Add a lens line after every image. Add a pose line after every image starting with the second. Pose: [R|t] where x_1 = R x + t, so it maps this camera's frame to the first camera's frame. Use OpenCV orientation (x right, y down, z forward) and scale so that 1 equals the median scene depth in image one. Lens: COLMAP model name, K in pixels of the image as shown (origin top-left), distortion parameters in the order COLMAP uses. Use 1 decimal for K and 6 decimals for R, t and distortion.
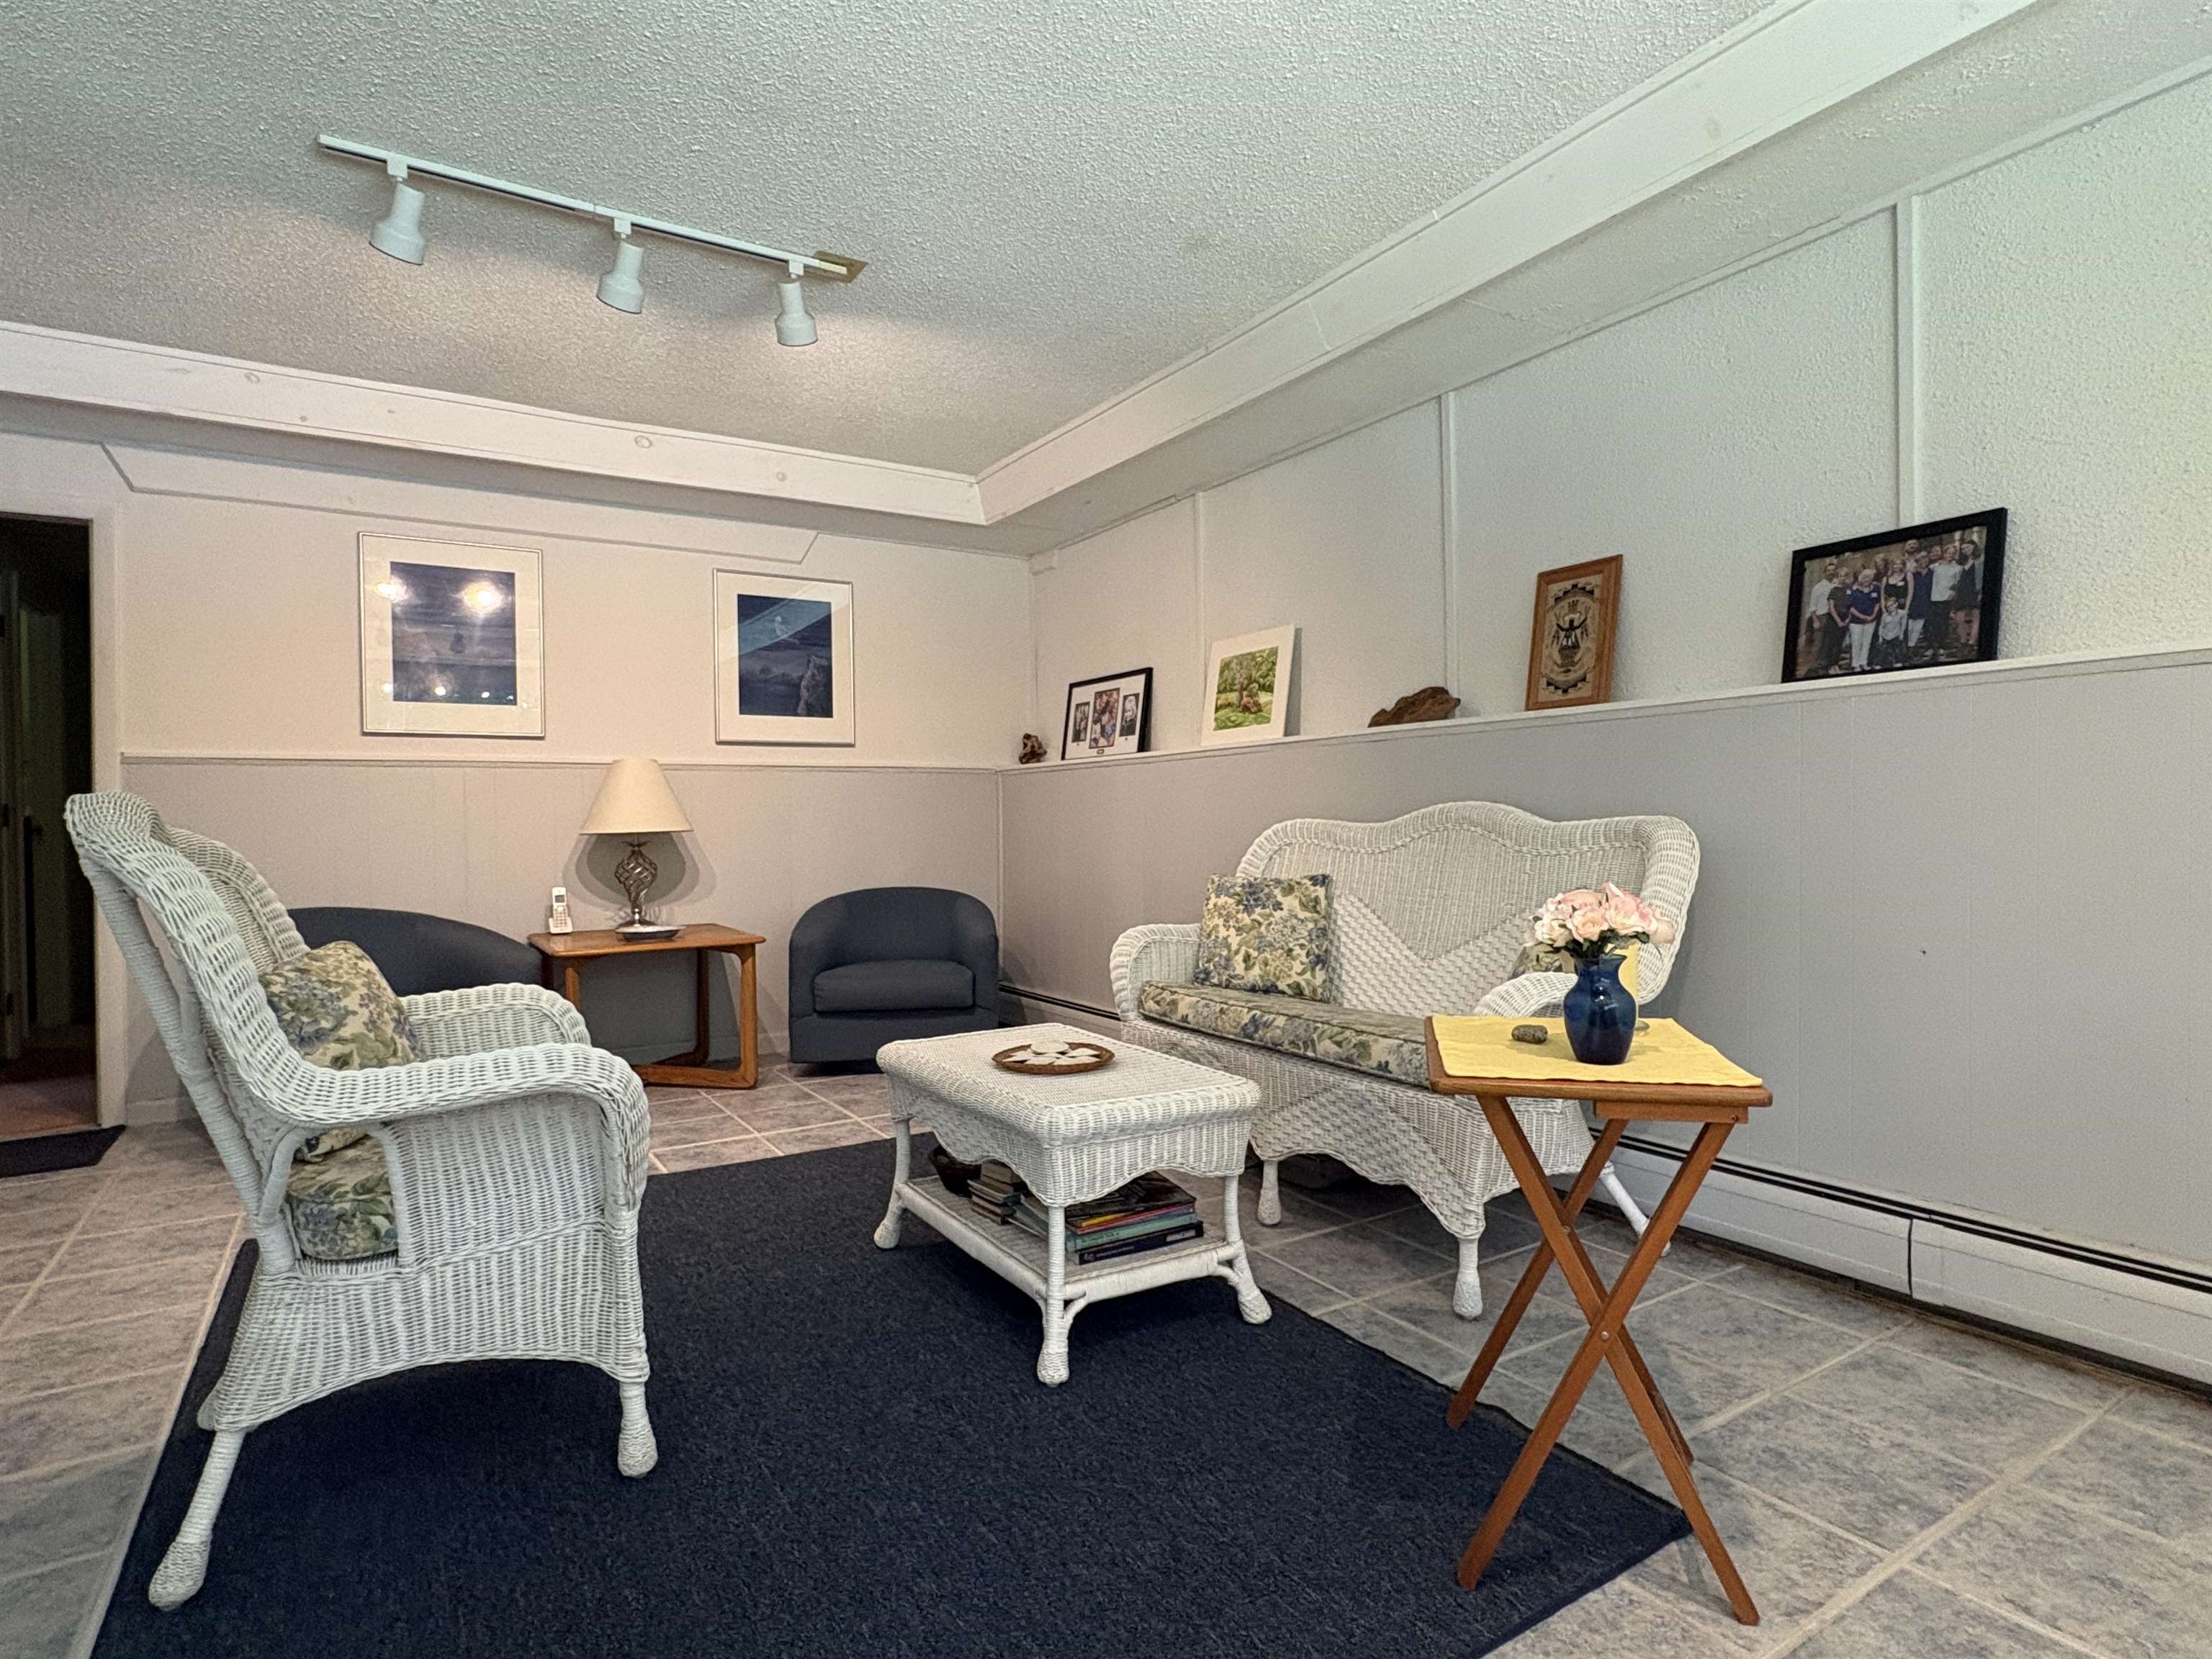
lens RADIAL K [[1152.8, 0, 1106.0], [0, 1152.8, 829.5], [0, 0, 1]] dist [-0.016434, 0.000757]
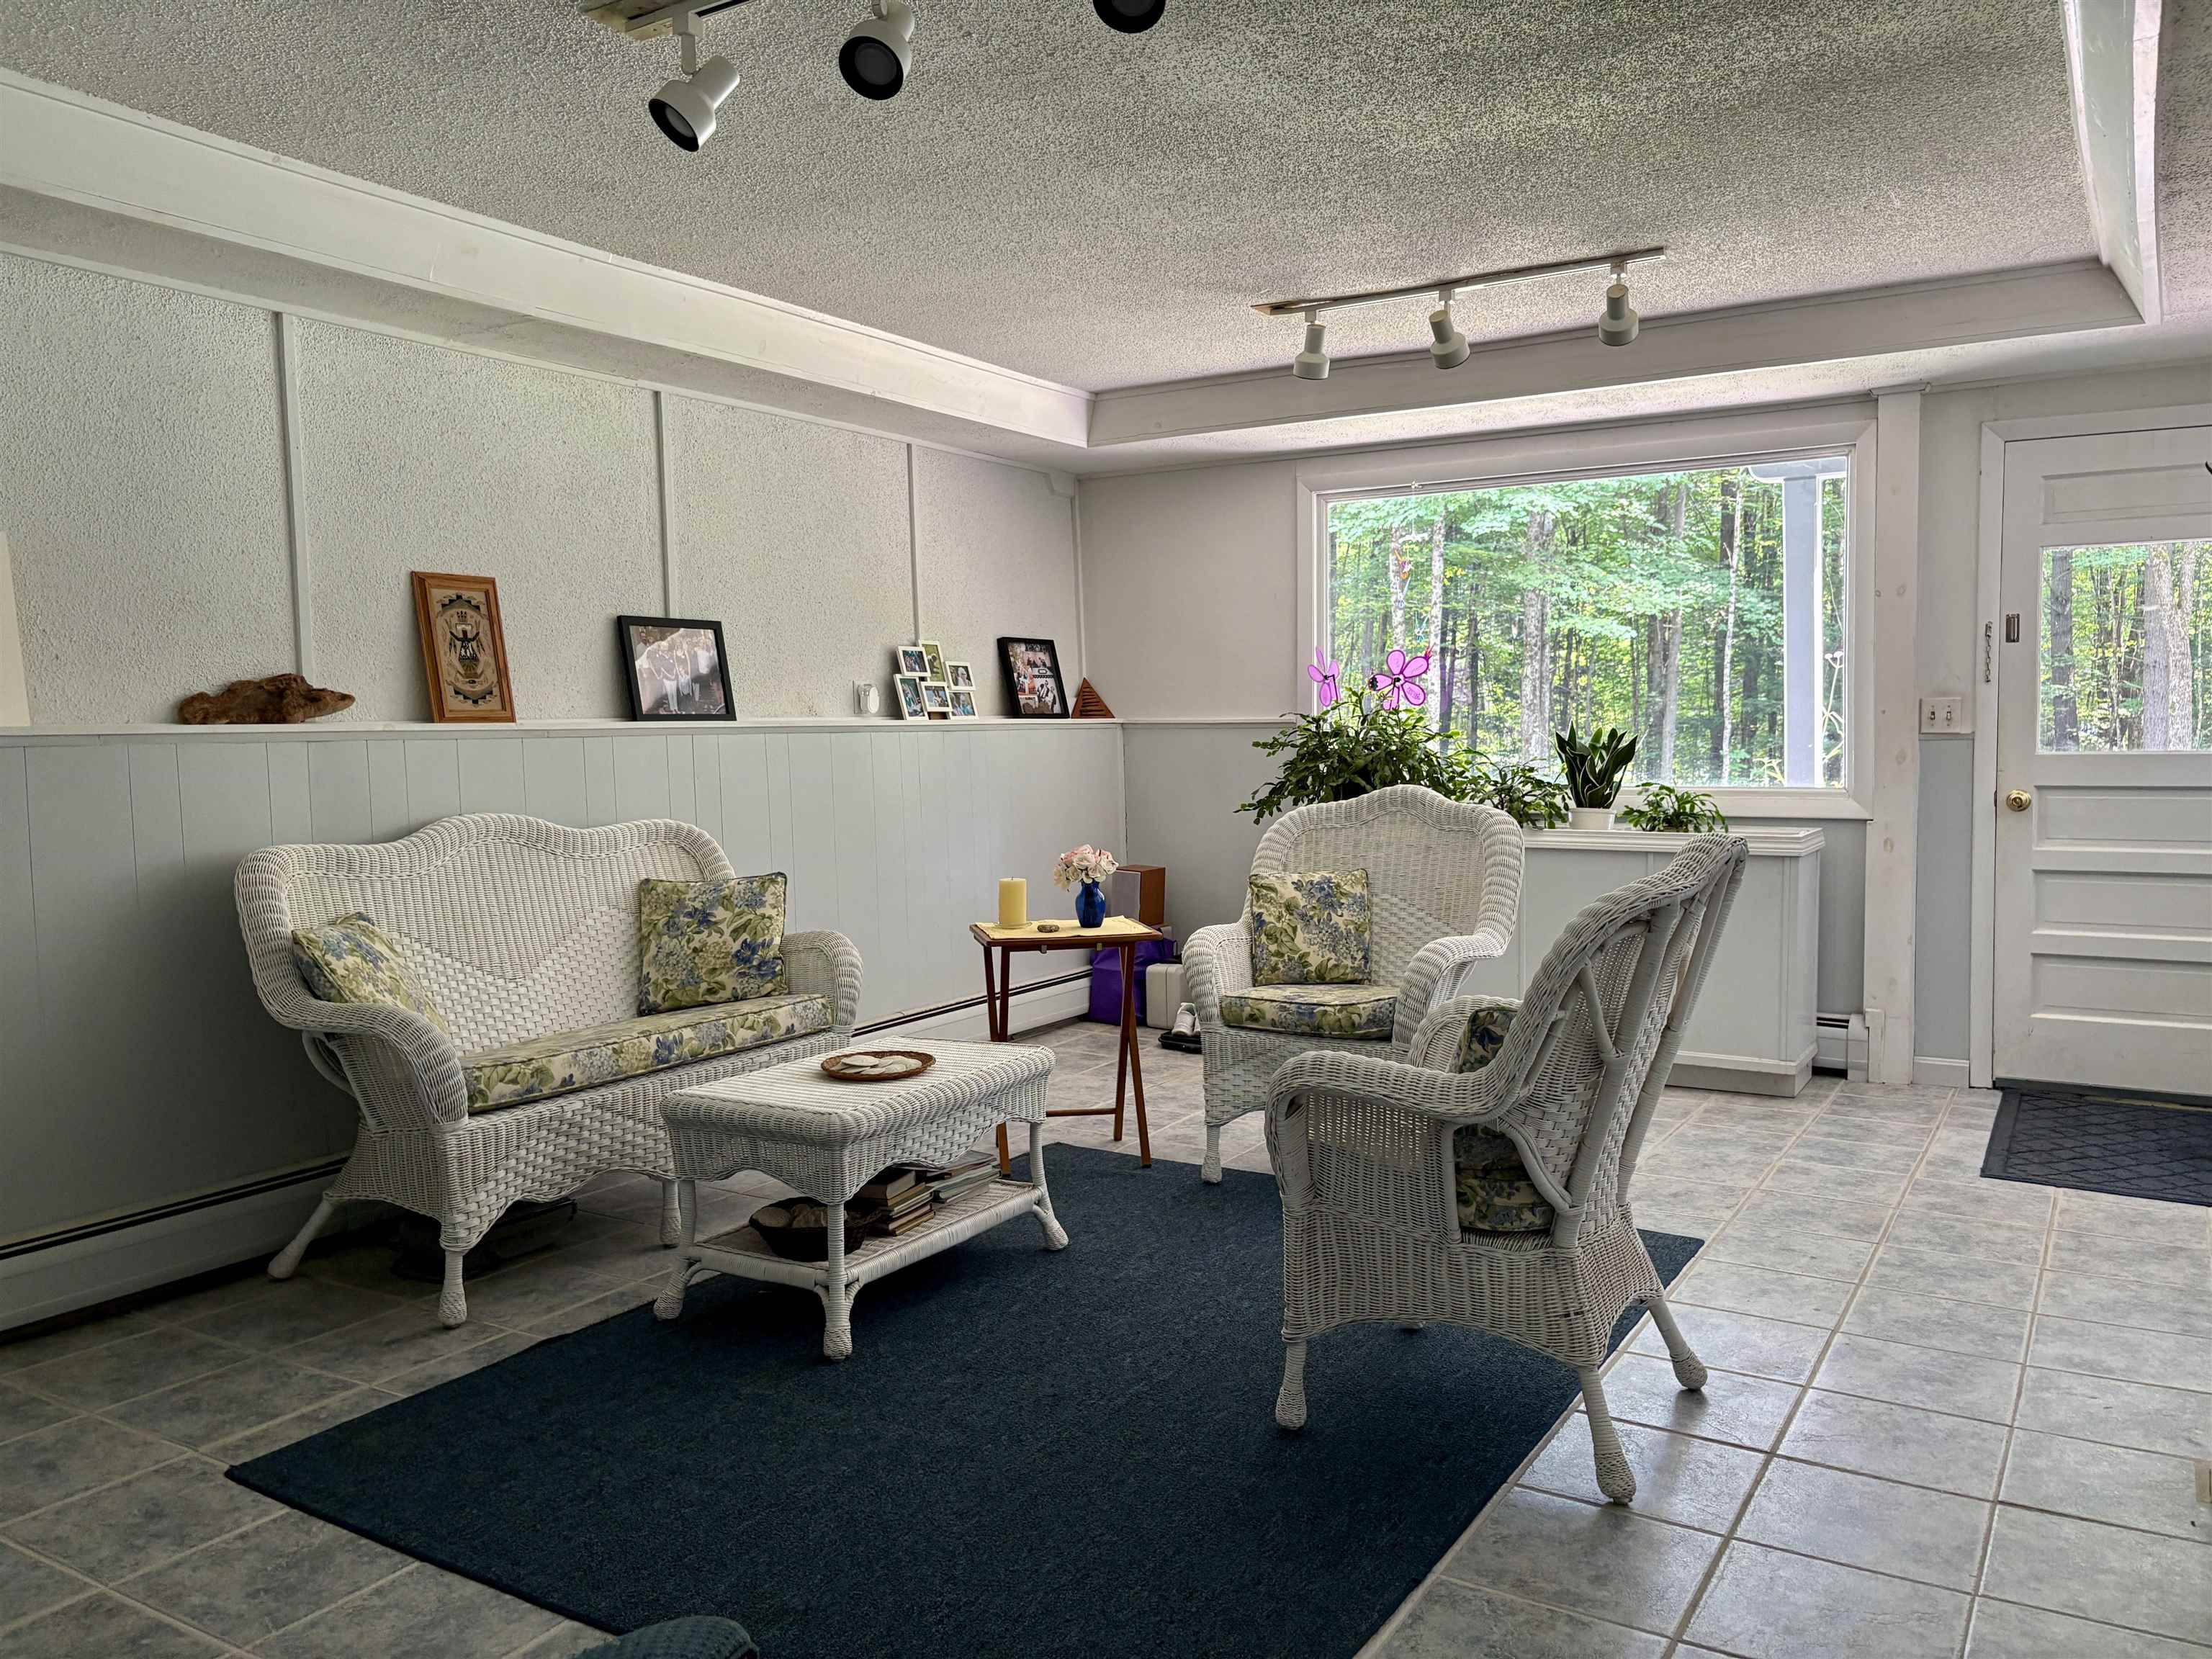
lens RADIAL K [[1641.5, 0, 1106.0], [0, 1641.5, 829.5], [0, 0, 1]] dist [0.037477, -0.047165]
pose [[-0.442848, -0.043360, 0.895547, -1.143524], [0.018238, 0.998188, 0.057348, -0.079902], [-0.896411, 0.041730, -0.441255, 1.131092]]
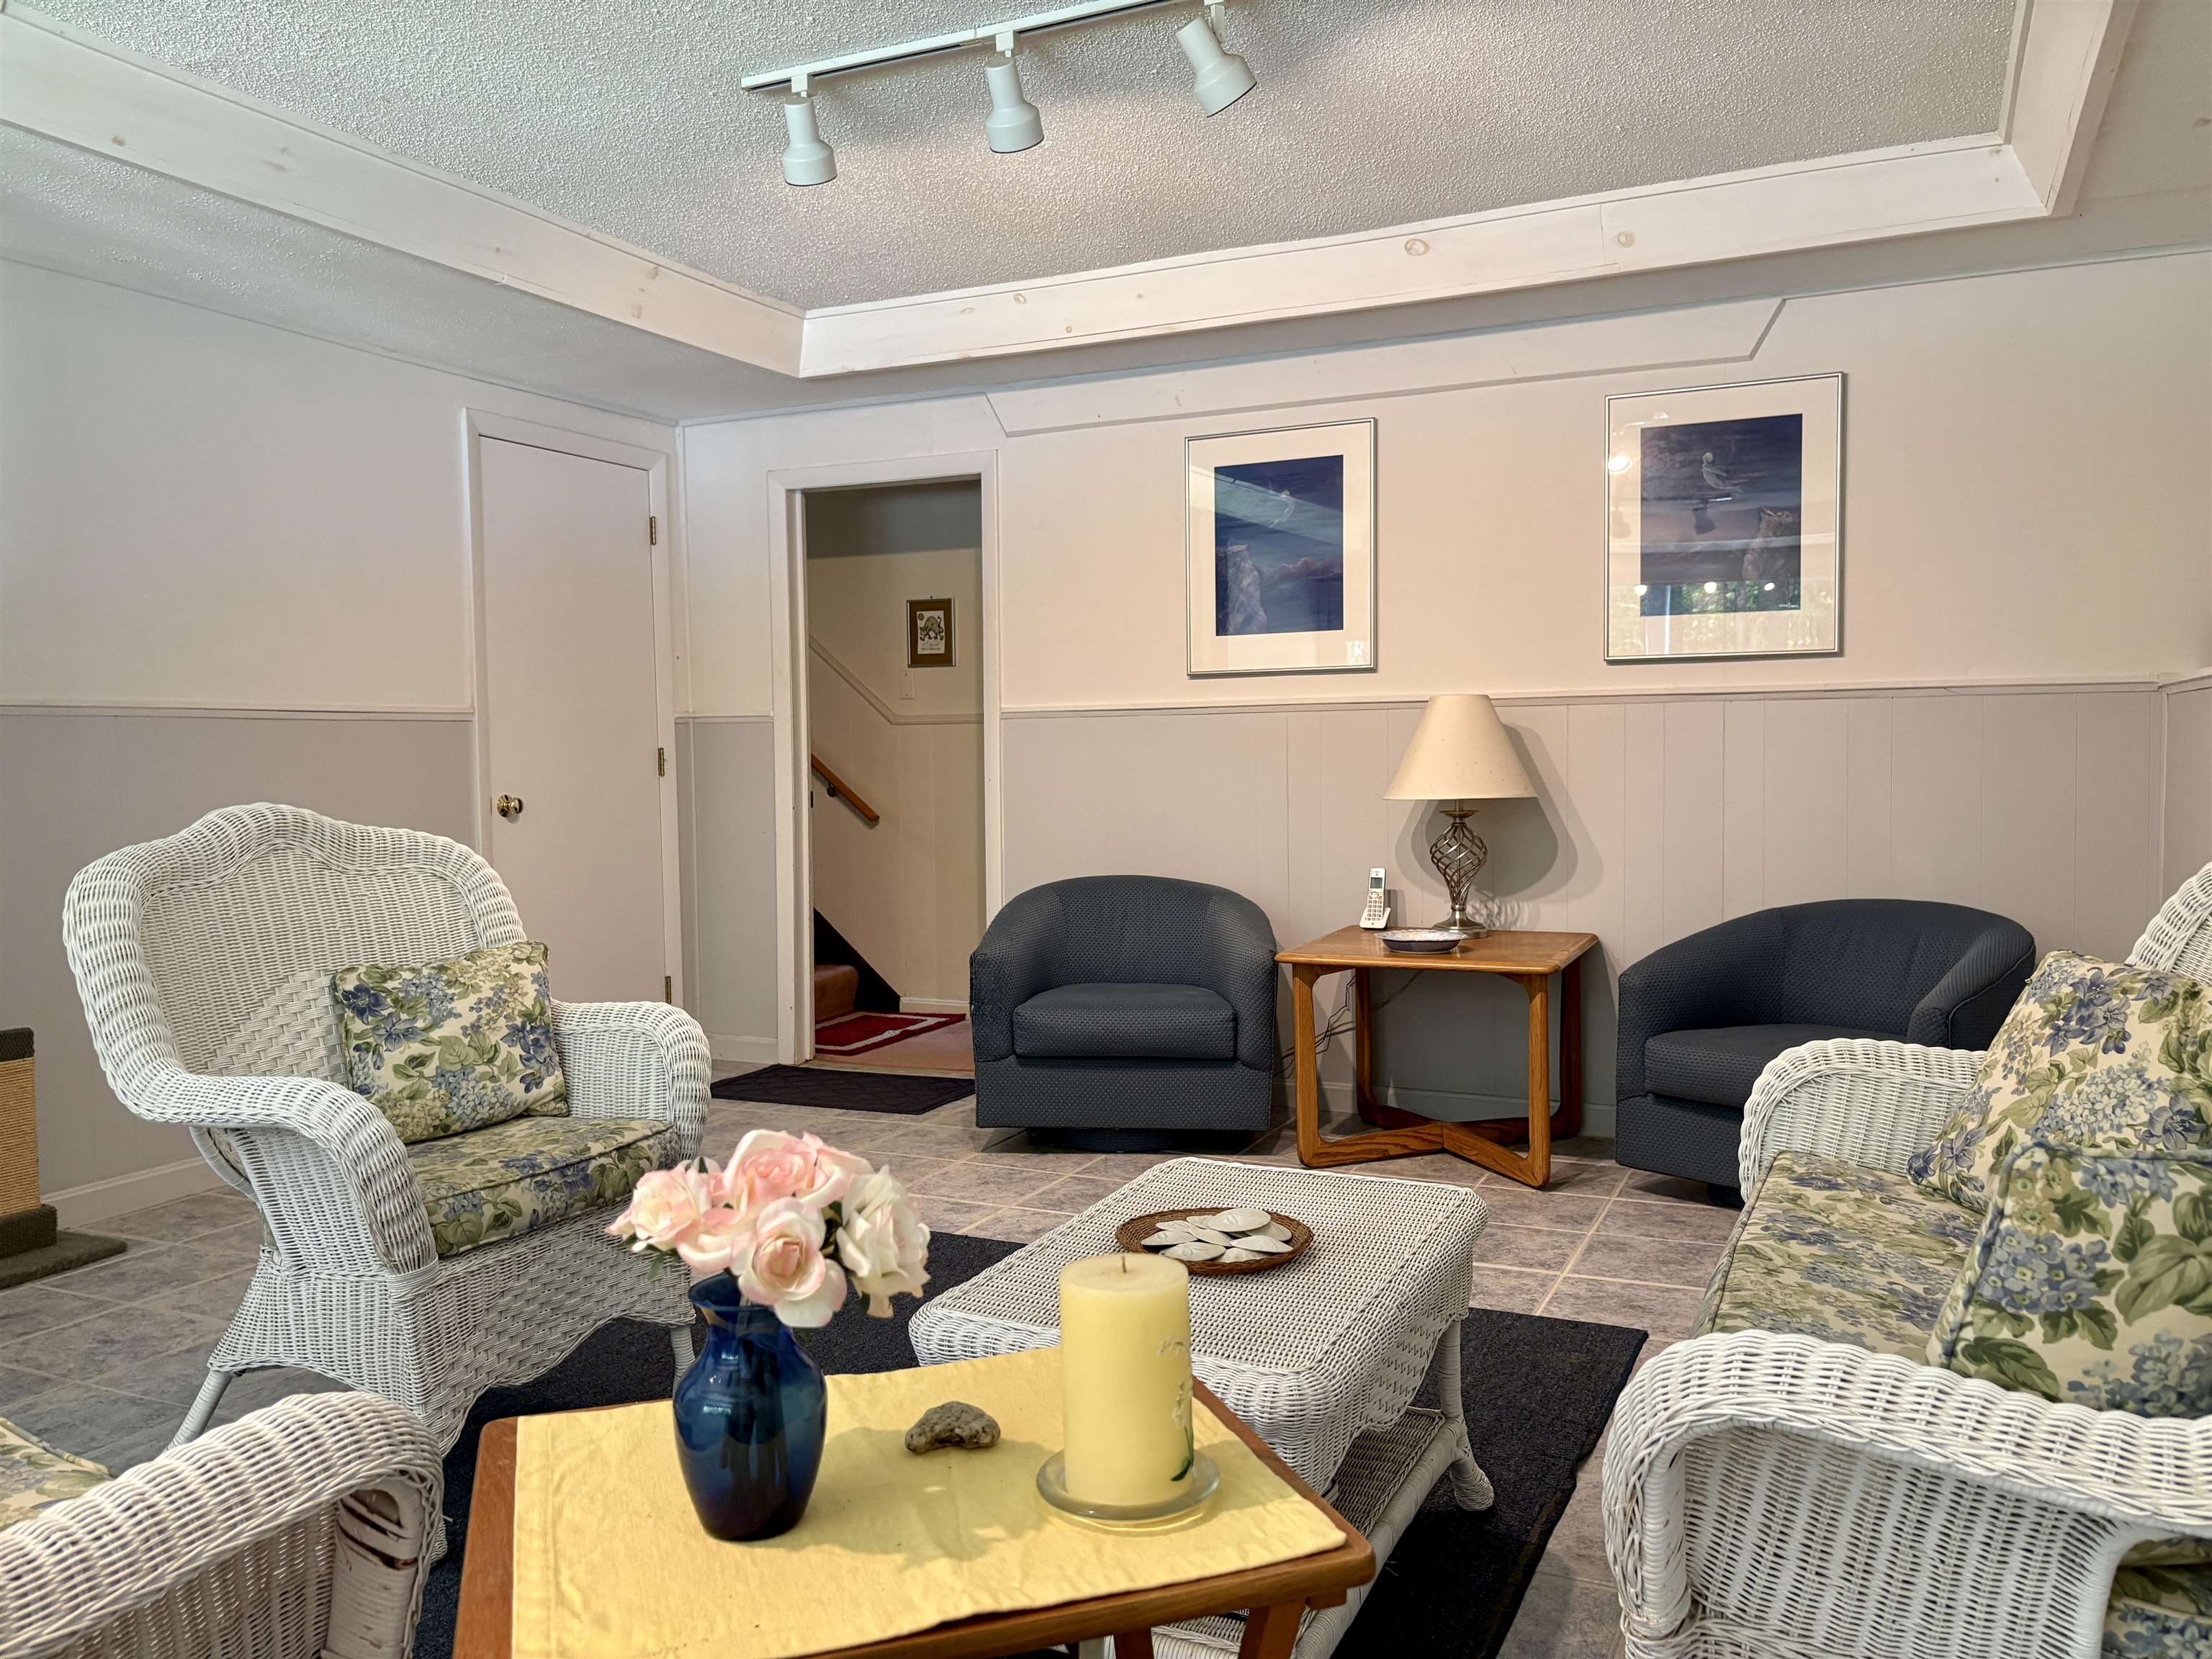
lens RADIAL K [[1641.5, 0, 1106.0], [0, 1641.5, 829.5], [0, 0, 1]] dist [0.037477, -0.047165]
pose [[0.530054, 0.045339, -0.846751, 0.438928], [0.000997, 0.998536, 0.054091, -0.042546], [0.847963, -0.029515, 0.529233, 0.343271]]
